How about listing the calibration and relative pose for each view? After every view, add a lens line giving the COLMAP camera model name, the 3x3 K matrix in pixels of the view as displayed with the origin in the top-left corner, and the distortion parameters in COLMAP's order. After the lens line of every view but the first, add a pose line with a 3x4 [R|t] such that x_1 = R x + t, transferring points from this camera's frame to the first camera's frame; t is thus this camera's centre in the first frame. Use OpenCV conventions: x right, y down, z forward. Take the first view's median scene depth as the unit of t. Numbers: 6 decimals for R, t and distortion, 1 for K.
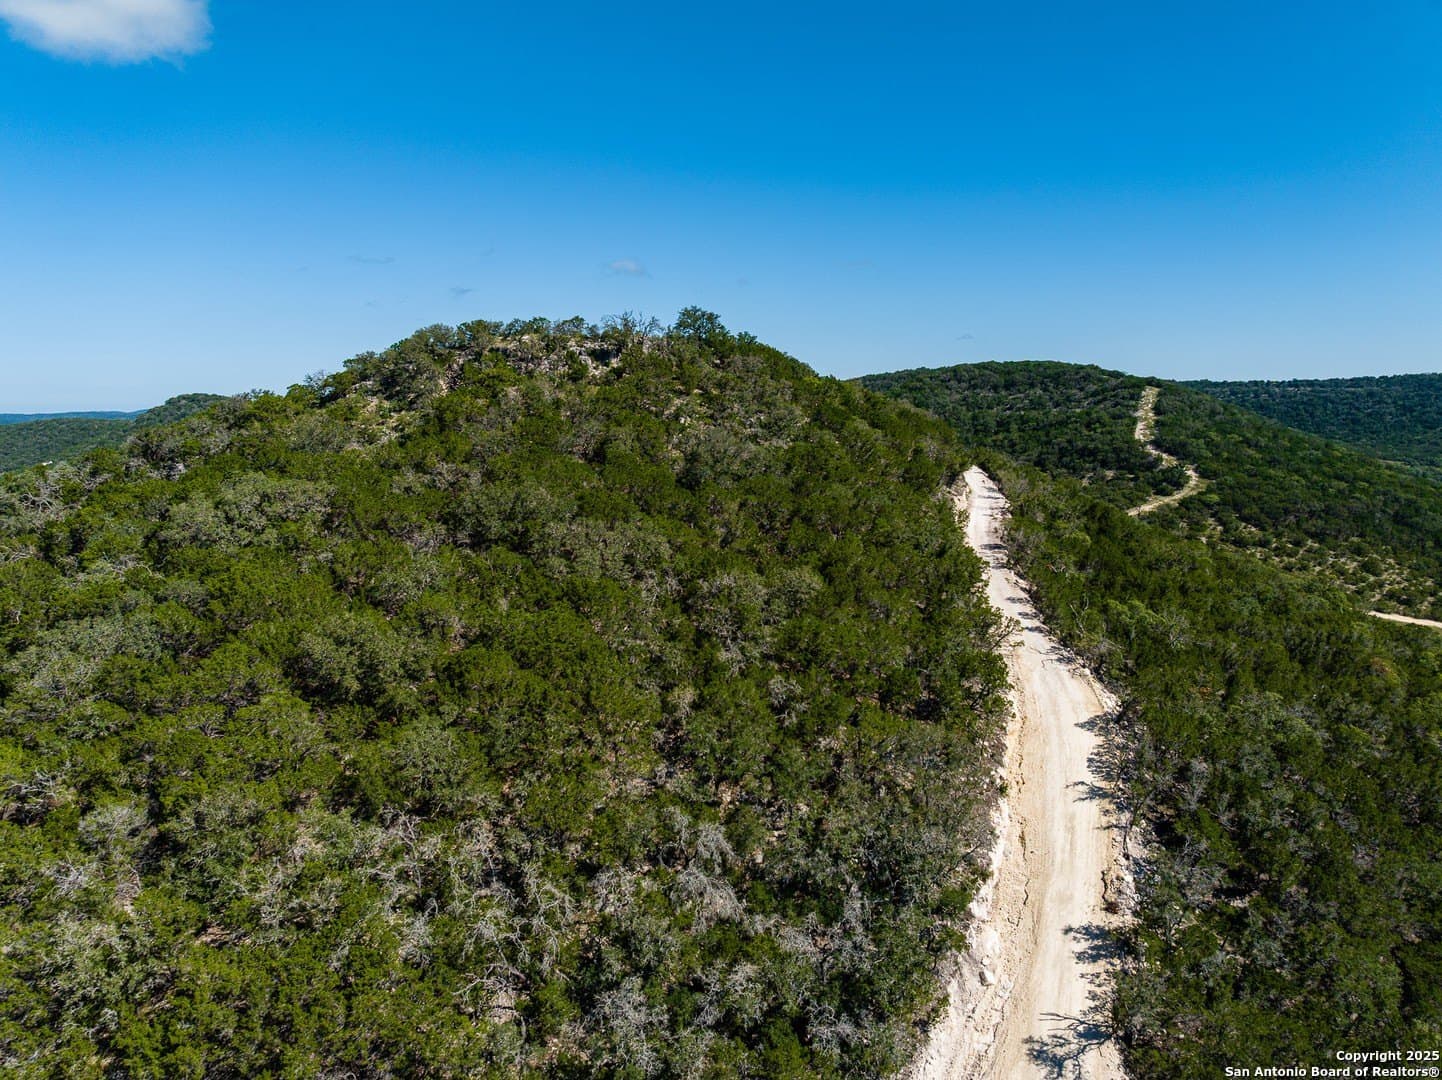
lens RADIAL K [[1007.5, 0, 721.0], [0, 1007.5, 540.0], [0, 0, 1]] dist [-0.040151, -0.008787]
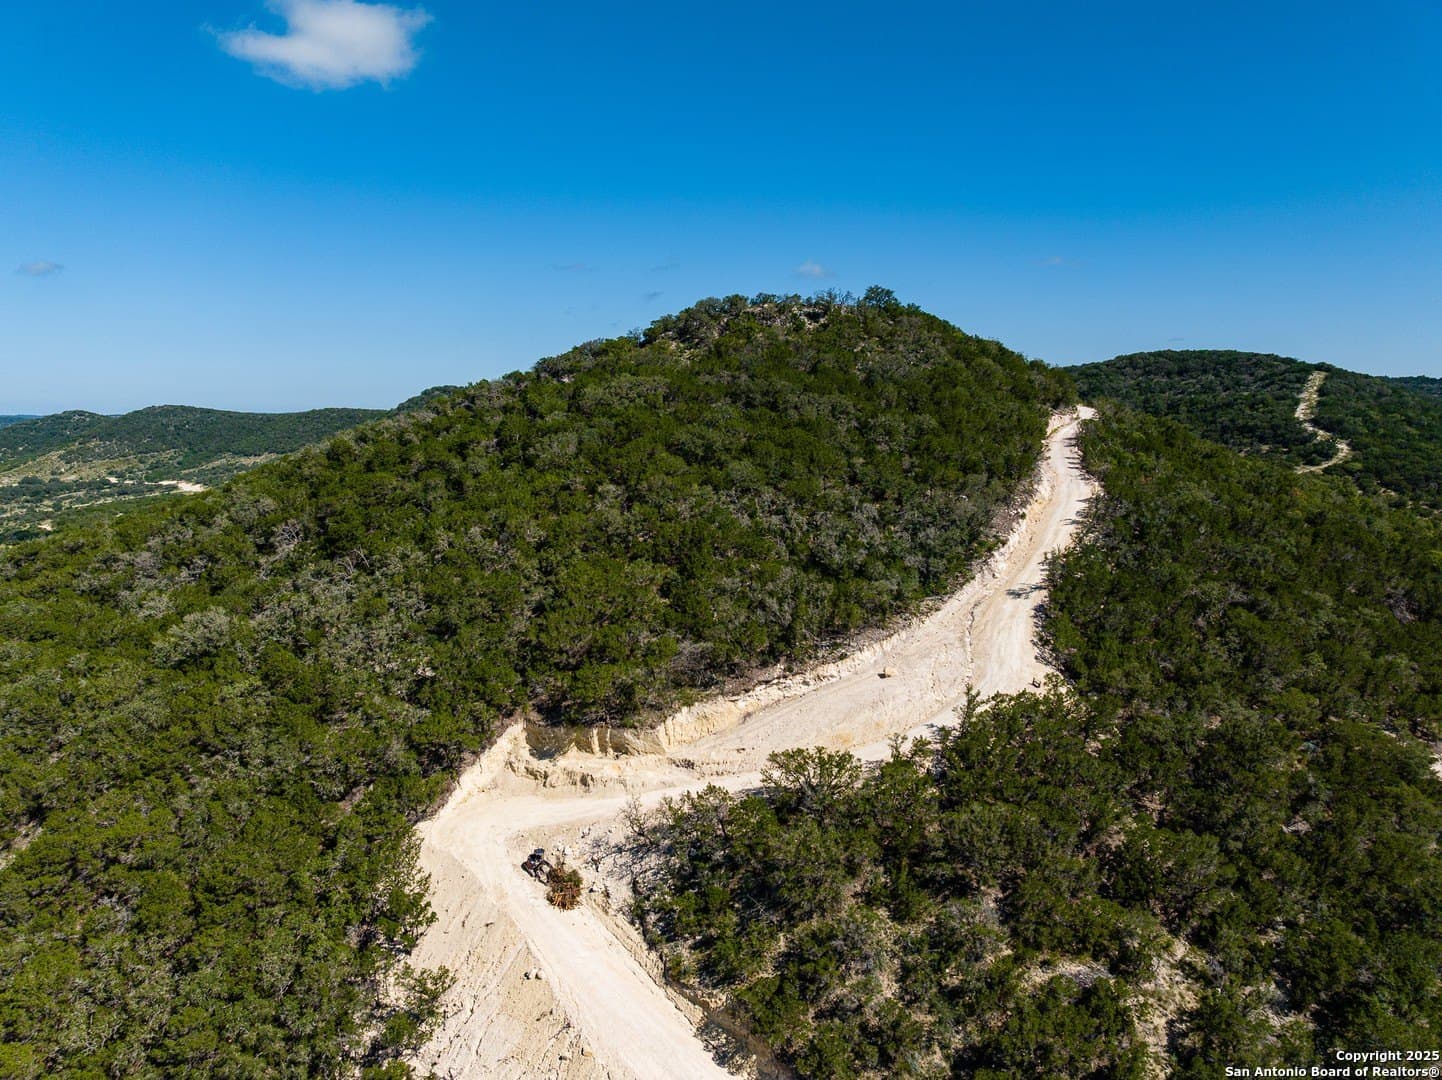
lens RADIAL K [[1007.5, 0, 721.0], [0, 1007.5, 540.0], [0, 0, 1]] dist [-0.040151, -0.008787]
pose [[0.981934, 0.026971, -0.187289, 0.012535], [-0.027900, 0.999608, -0.002326, 0.053975], [0.187153, 0.007509, 0.982302, -0.173695]]
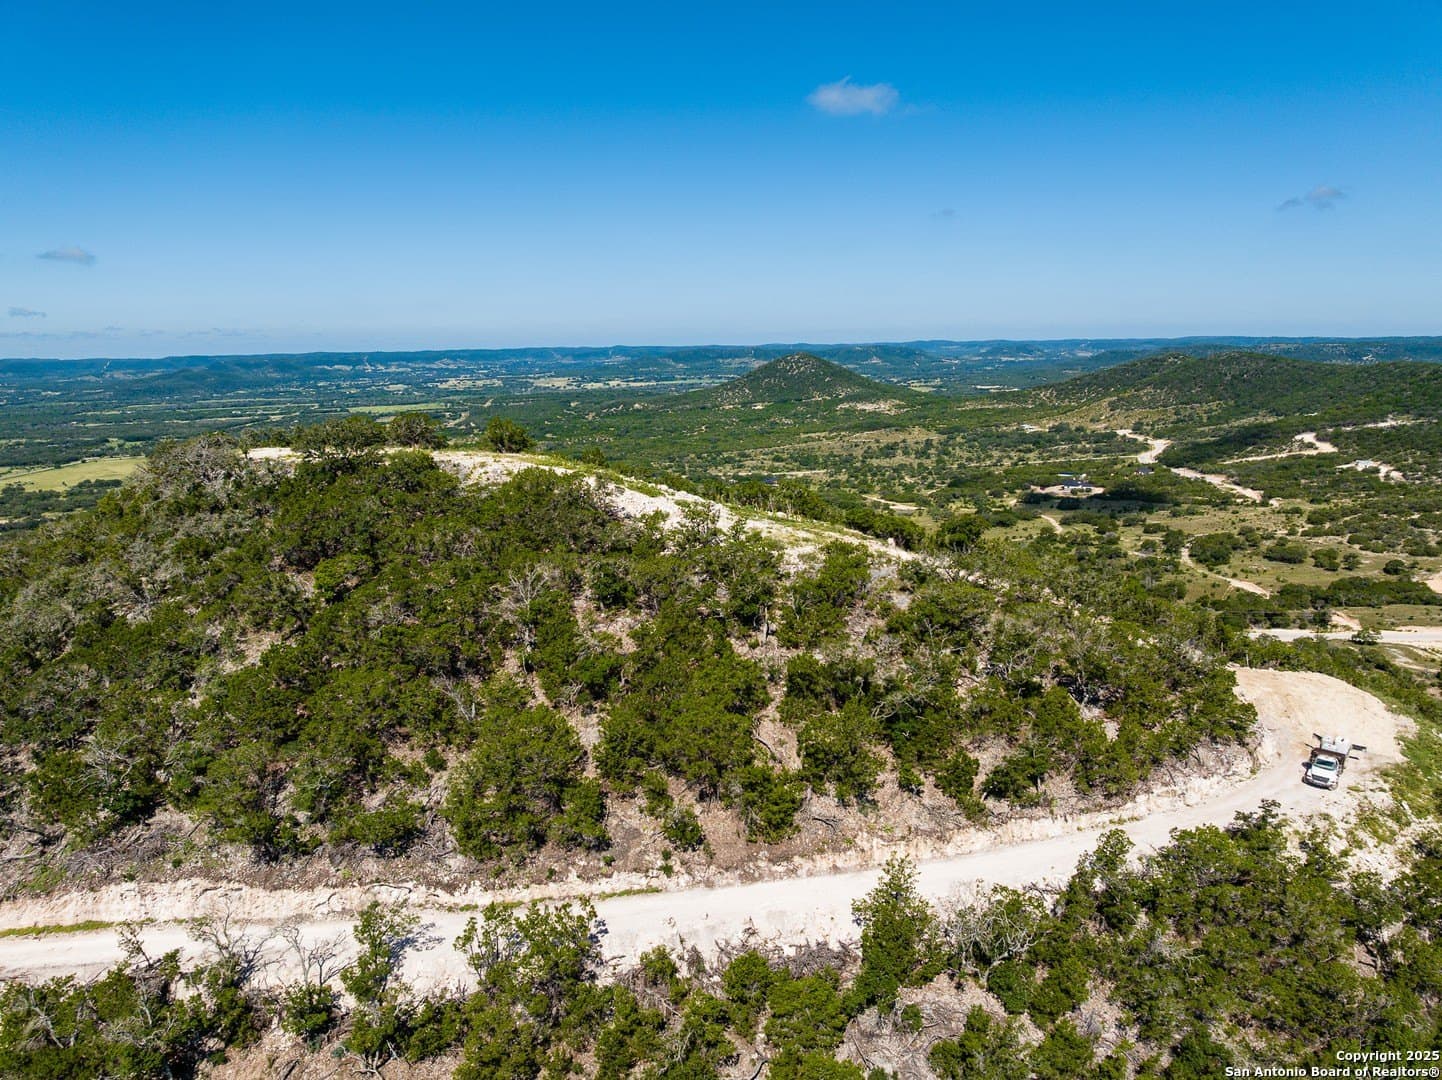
lens RADIAL K [[996.7, 0, 721.0], [0, 996.7, 540.0], [0, 0, 1]] dist [-0.032971, 0.005220]
pose [[0.243366, 0.192884, -0.950562, 0.245349], [-0.116064, 0.978777, 0.168894, -0.107093], [0.962965, 0.069223, 0.260588, 0.386300]]
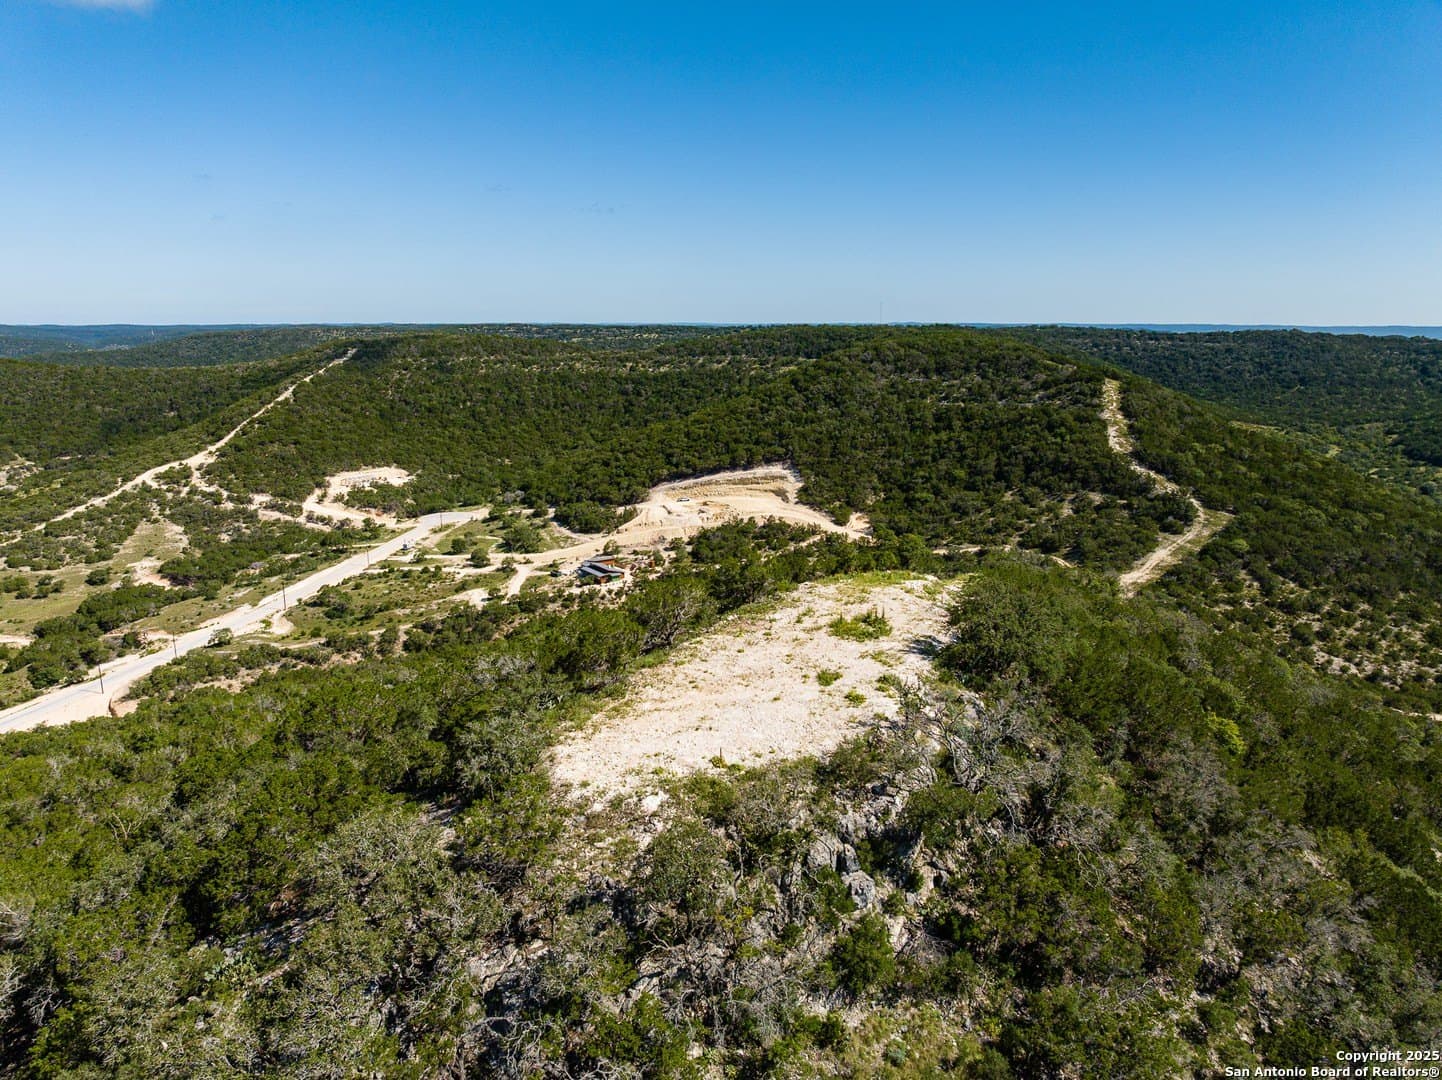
lens RADIAL K [[1003.7, 0, 721.0], [0, 1003.7, 540.0], [0, 0, 1]] dist [-0.042012, 0.003062]
pose [[0.984588, -0.023303, 0.173332, -0.072724], [0.009791, 0.996873, 0.078406, -0.101388], [-0.174617, -0.075501, 0.981737, 0.225651]]
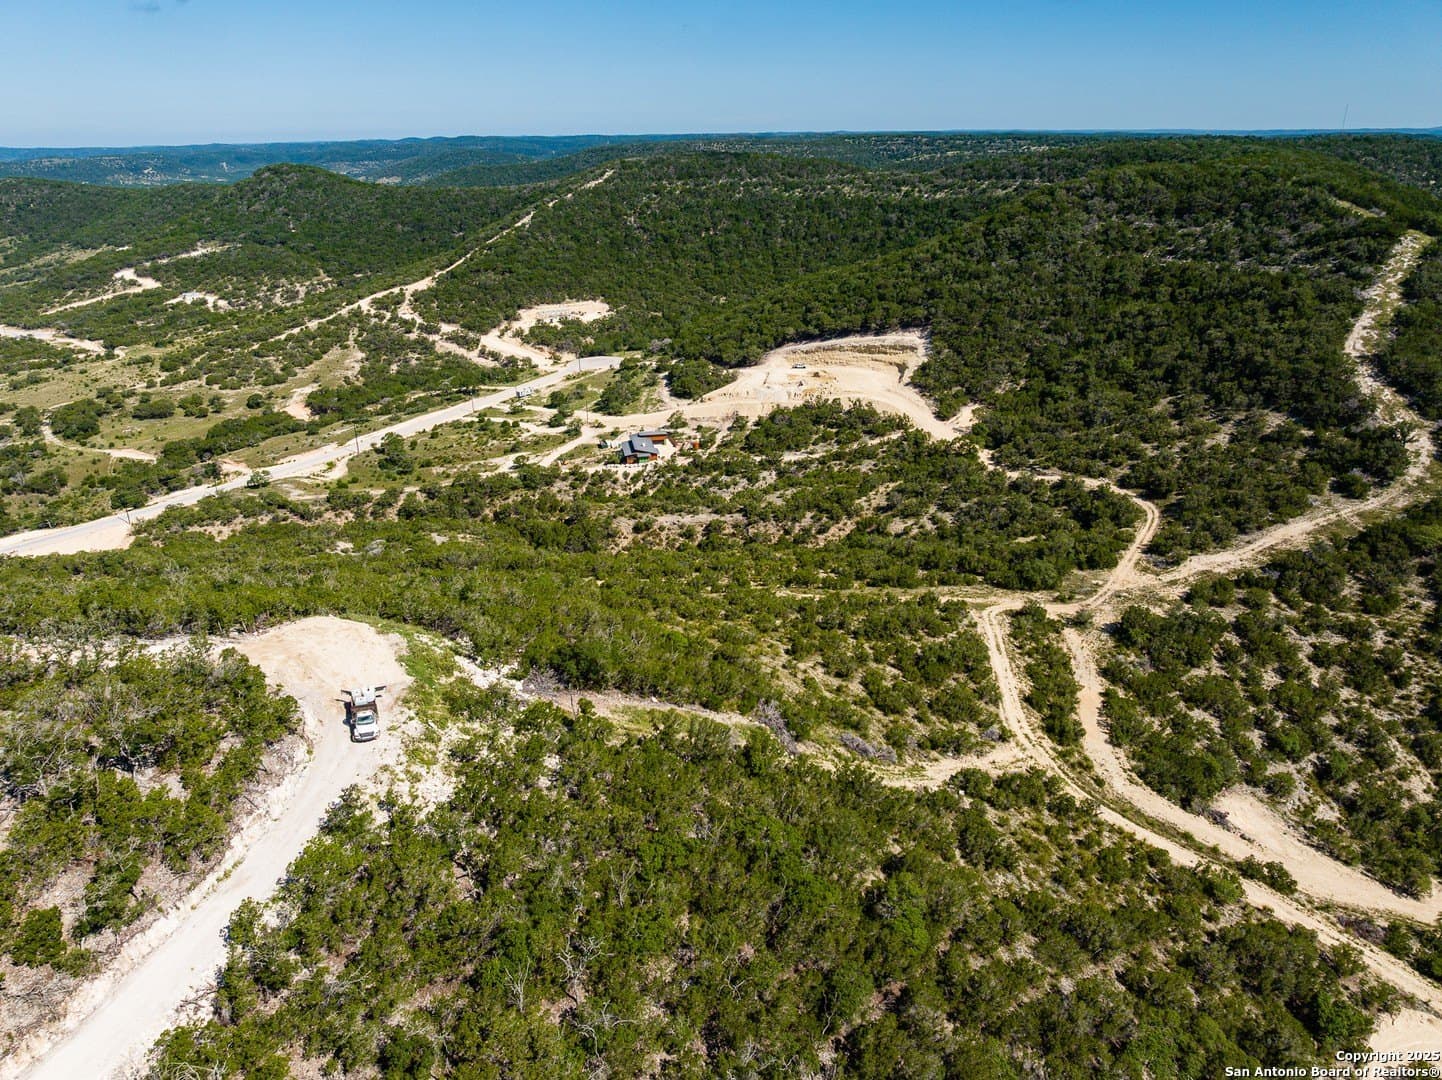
lens RADIAL K [[1009.0, 0, 721.0], [0, 1009.0, 540.0], [0, 0, 1]] dist [-0.046520, 0.018244]
pose [[0.968325, 0.093320, -0.231597, 0.224826], [-0.031919, 0.966187, 0.255861, -0.138748], [0.247643, -0.240364, 0.938562, 0.376717]]
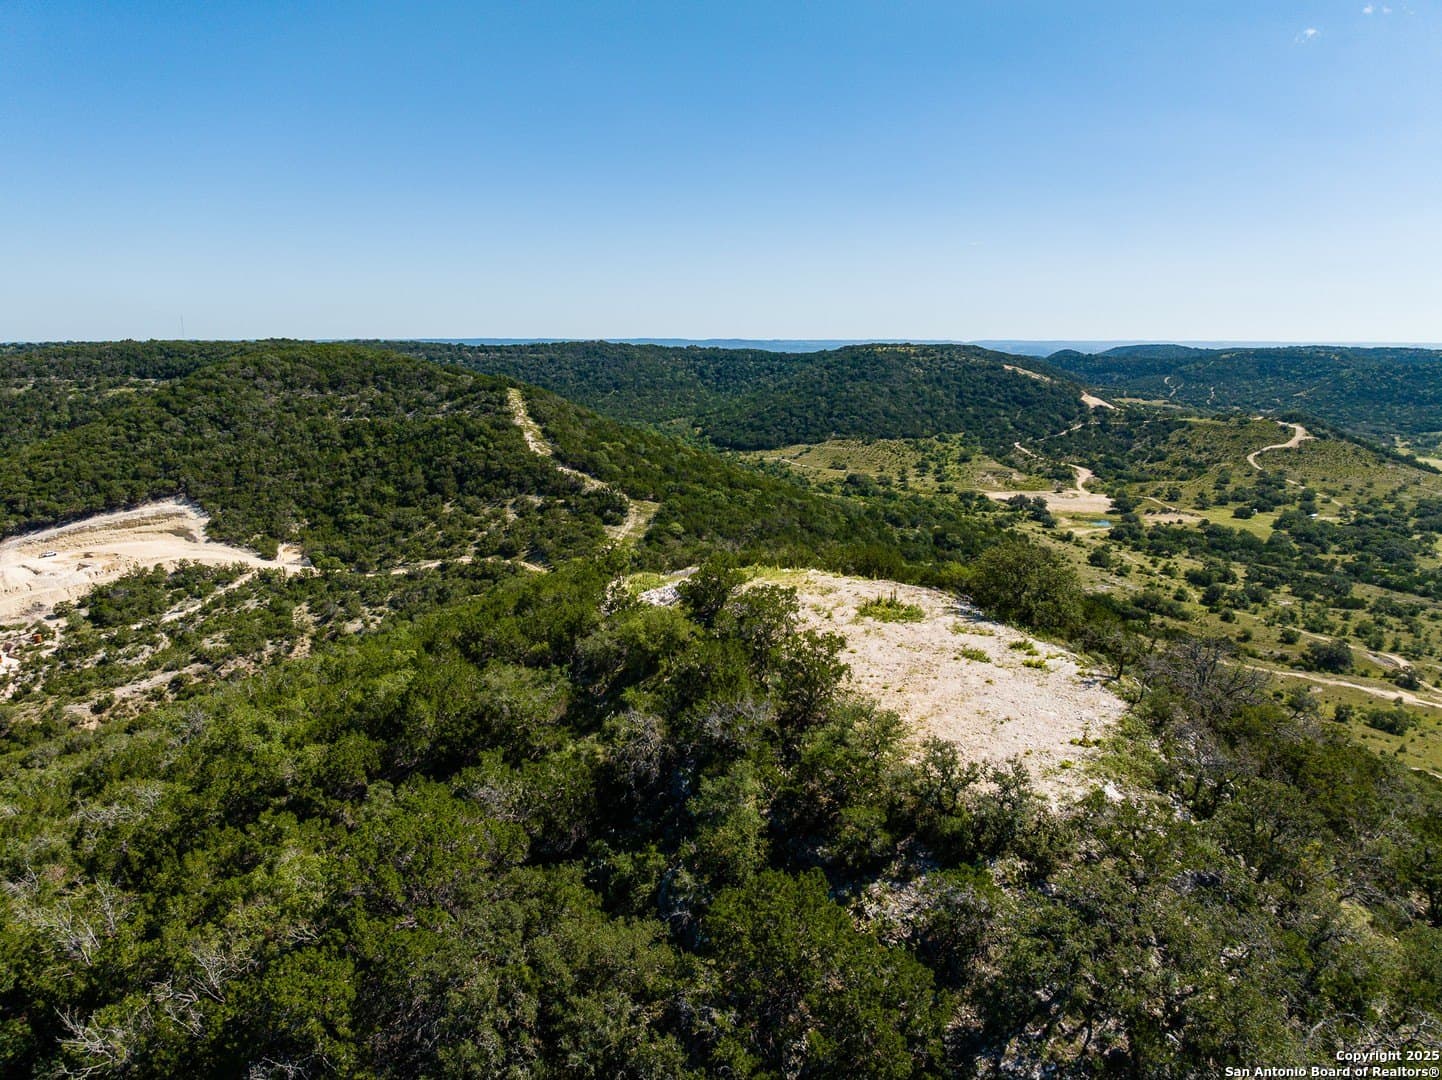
lens RADIAL K [[1007.4, 0, 721.0], [0, 1007.4, 540.0], [0, 0, 1]] dist [-0.050758, 0.013241]
pose [[0.665211, -0.130752, 0.735118, -0.160785], [0.088303, 0.991415, 0.096433, -0.103915], [-0.741415, 0.000765, 0.671046, 0.288012]]
